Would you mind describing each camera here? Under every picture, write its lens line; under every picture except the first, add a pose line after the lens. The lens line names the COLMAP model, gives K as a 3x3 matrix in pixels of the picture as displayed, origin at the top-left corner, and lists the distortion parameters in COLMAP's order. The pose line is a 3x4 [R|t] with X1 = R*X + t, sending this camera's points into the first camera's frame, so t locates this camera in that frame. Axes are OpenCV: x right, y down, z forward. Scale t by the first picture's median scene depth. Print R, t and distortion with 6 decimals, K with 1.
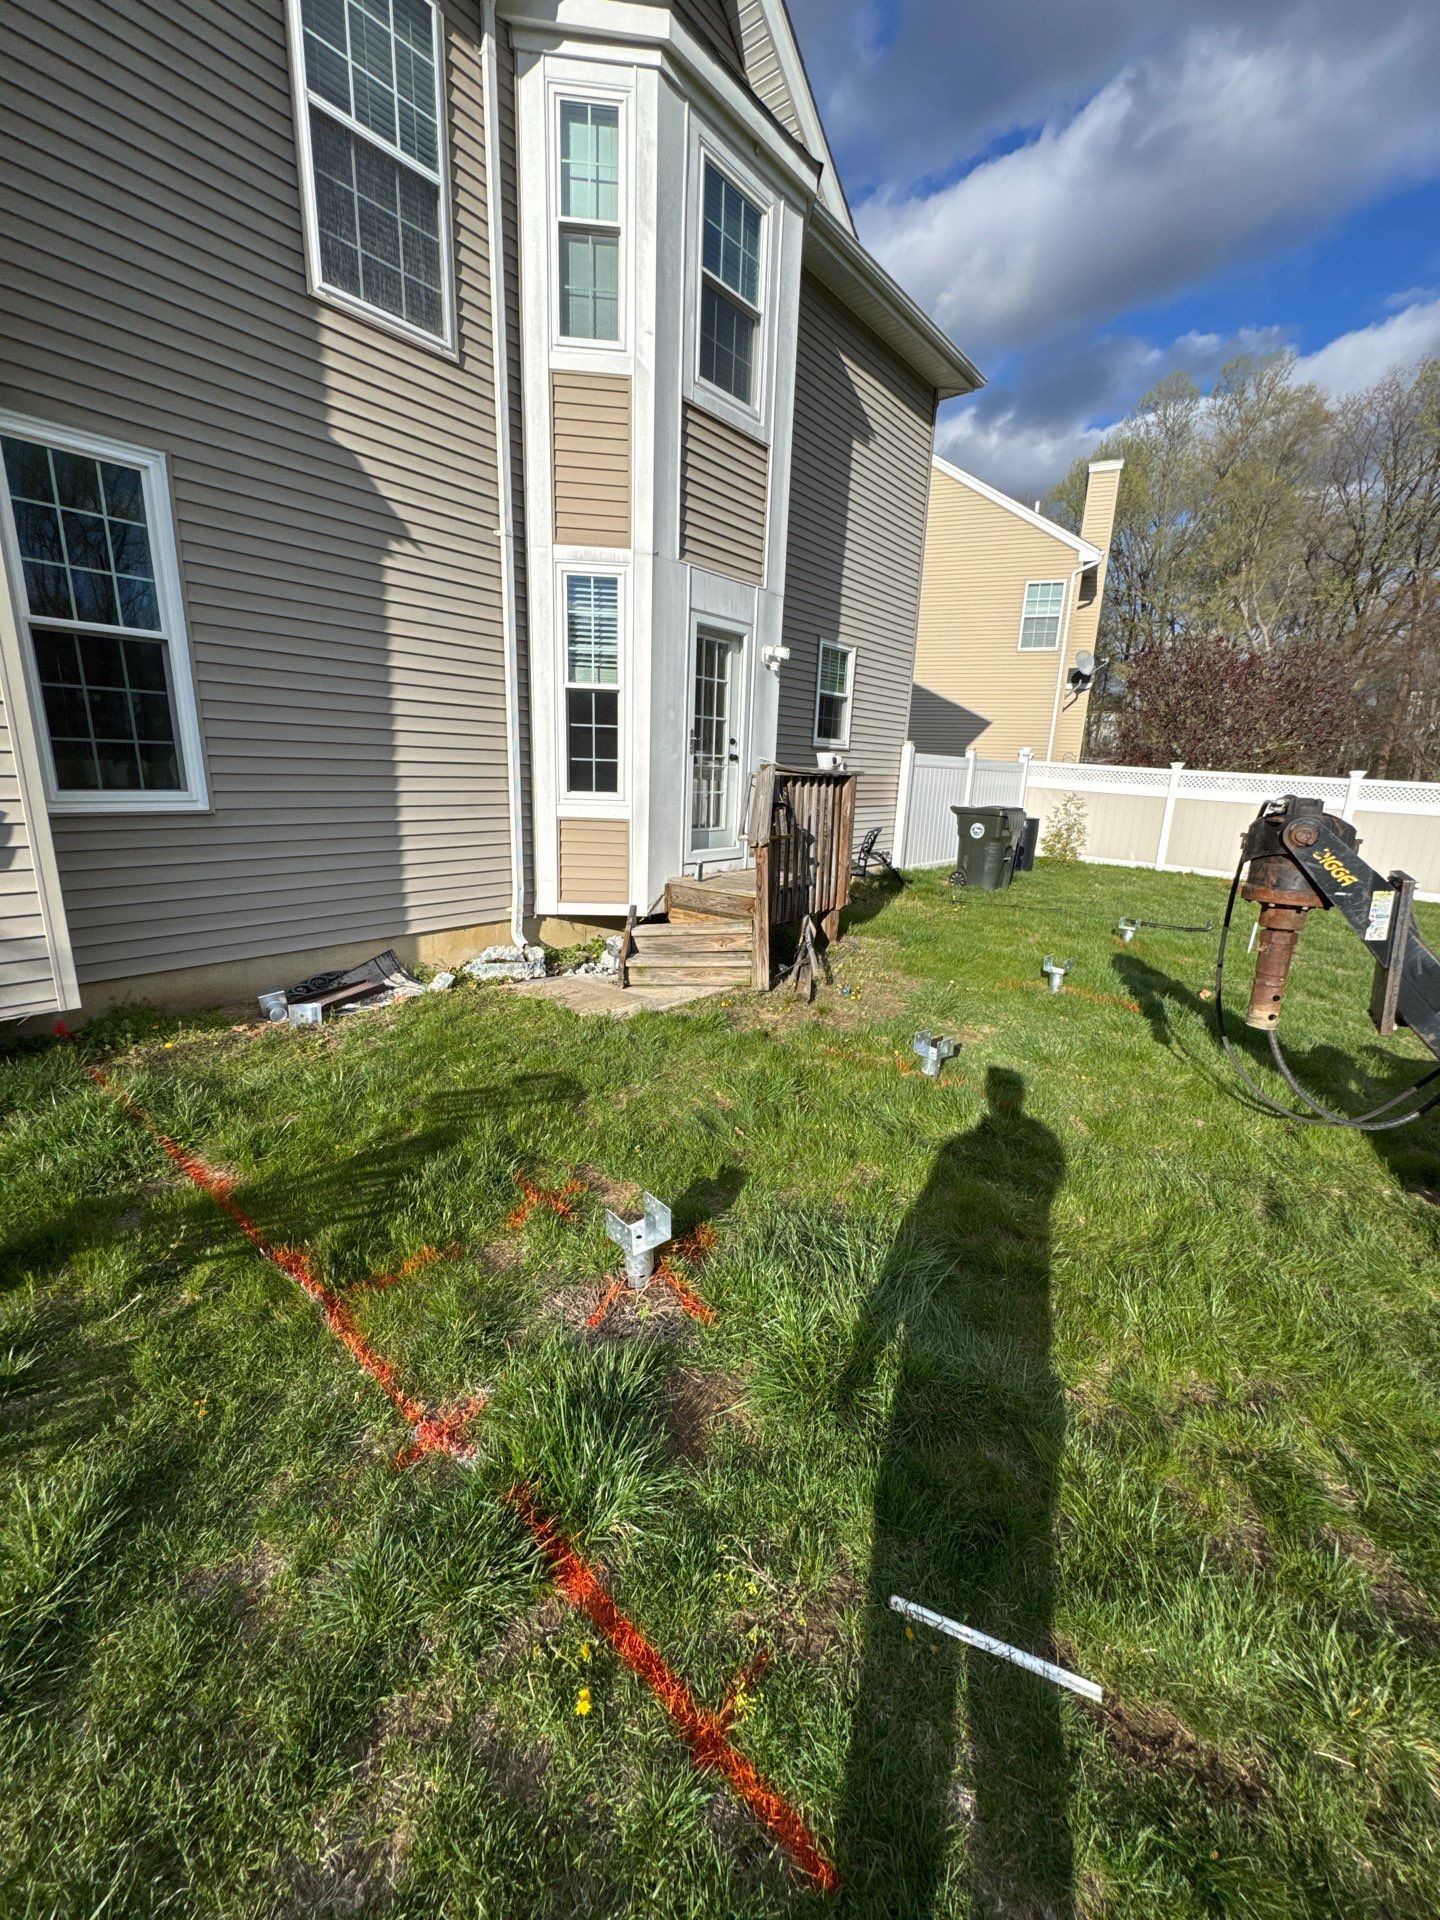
lens RADIAL K [[759.3, 0, 720.0], [0, 759.3, 960.0], [0, 0, 1]] dist [-0.002765, 0.000647]
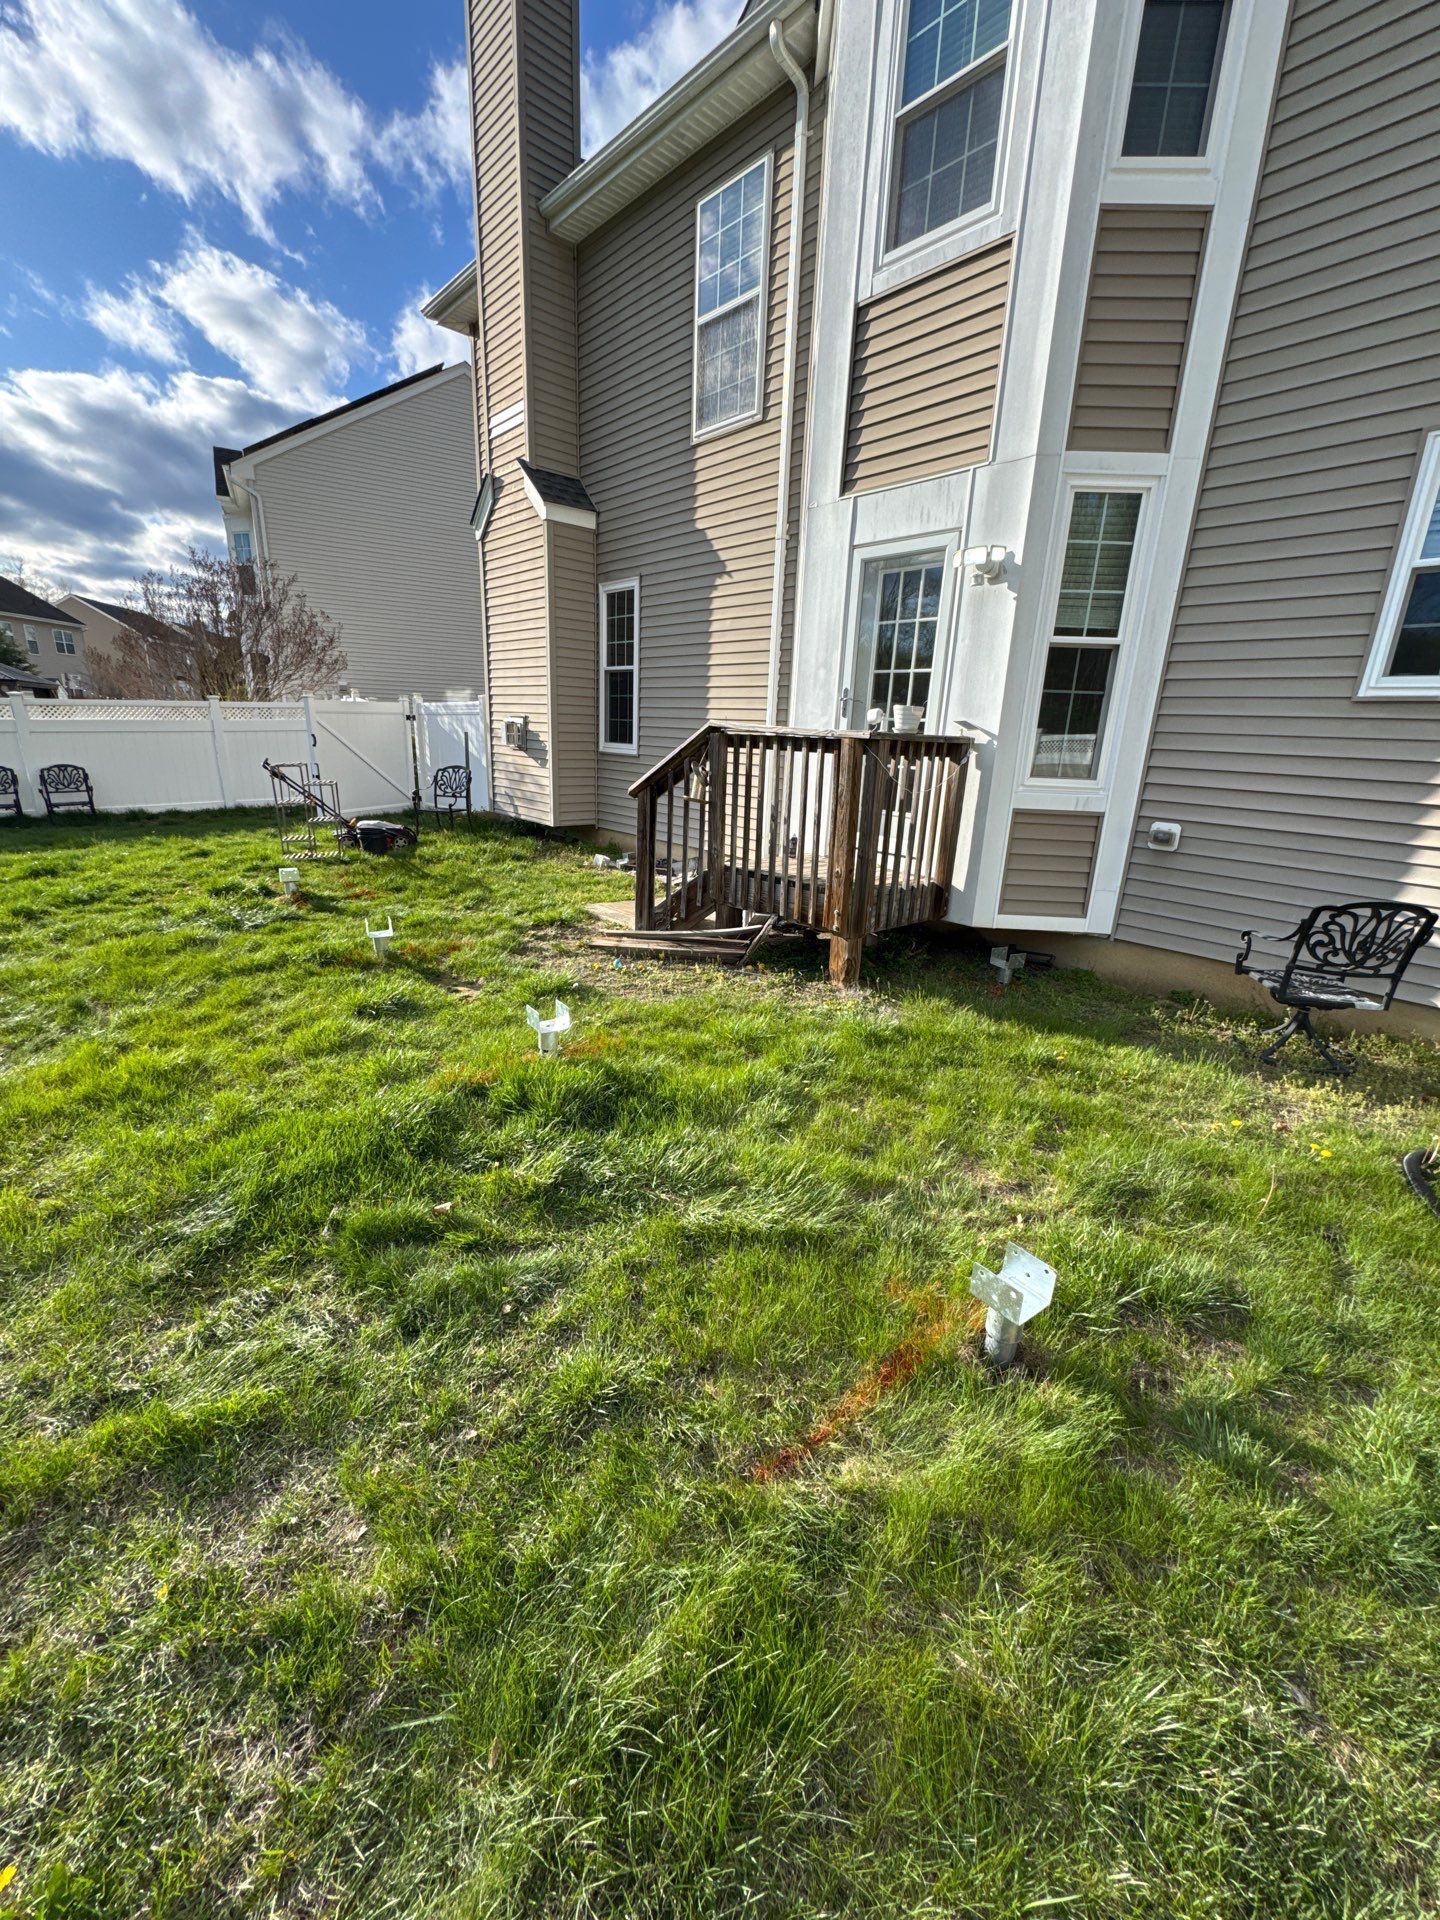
lens RADIAL K [[759.3, 0, 720.0], [0, 759.3, 960.0], [0, 0, 1]] dist [-0.002765, 0.000647]
pose [[-0.141131, 0.248657, -0.958254, 1.133836], [-0.295081, 0.913380, 0.280472, -0.286445], [0.944991, 0.322346, -0.055533, 1.299967]]
